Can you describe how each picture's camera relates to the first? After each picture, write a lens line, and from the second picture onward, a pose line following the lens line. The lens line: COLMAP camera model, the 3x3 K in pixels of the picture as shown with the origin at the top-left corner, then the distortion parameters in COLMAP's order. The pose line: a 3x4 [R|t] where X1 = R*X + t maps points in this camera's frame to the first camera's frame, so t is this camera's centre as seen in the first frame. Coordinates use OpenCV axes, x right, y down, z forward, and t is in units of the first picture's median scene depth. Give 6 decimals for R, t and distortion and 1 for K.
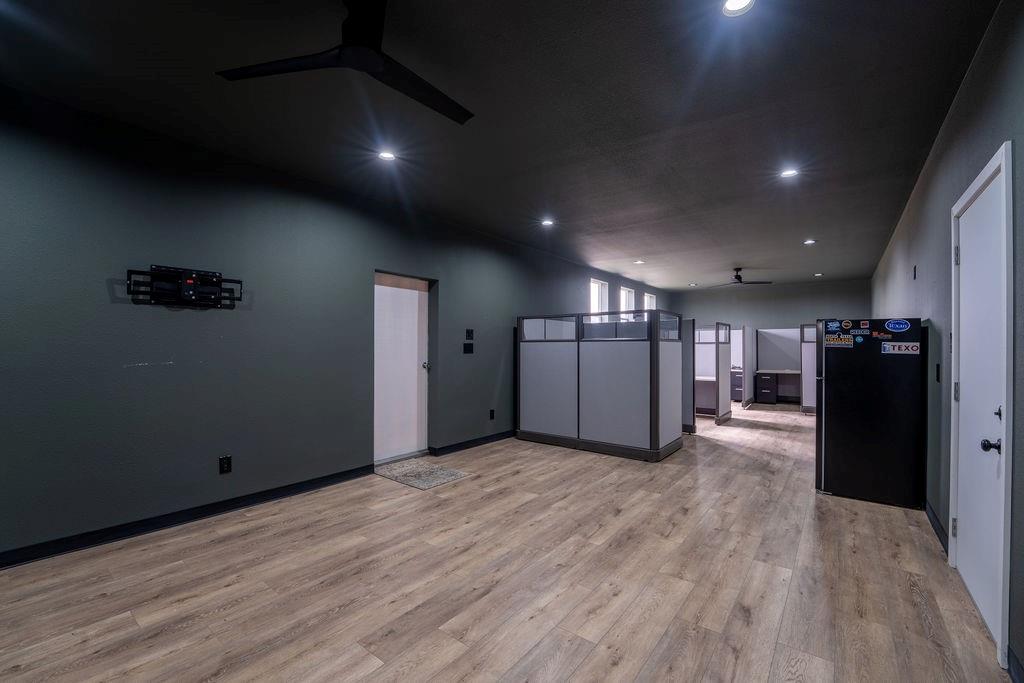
lens RADIAL K [[421.4, 0, 512.3], [0, 421.4, 347.1], [0, 0, 1]] dist [-0.003147, 0.000131]
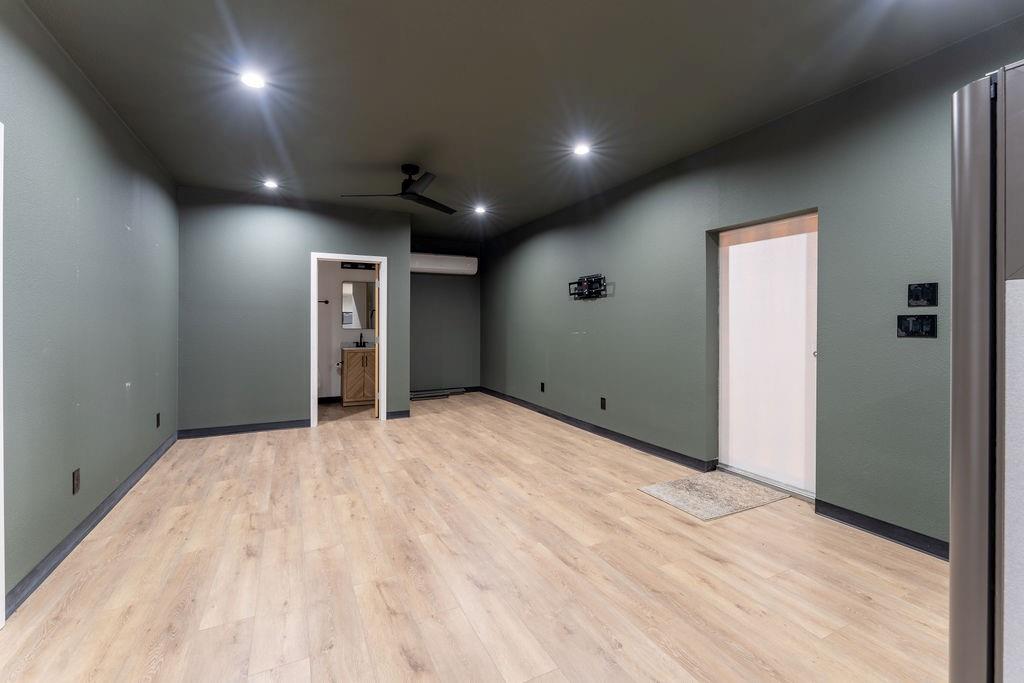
lens RADIAL K [[421.4, 0, 496.6], [0, 421.4, 321.0], [0, 0, 1]] dist [-0.003147, 0.000131]
pose [[-0.430720, -0.012379, -0.902401, 0.830405], [-0.006023, 0.999923, -0.010841, 0.009962], [0.902466, 0.000766, -0.430761, 1.331905]]
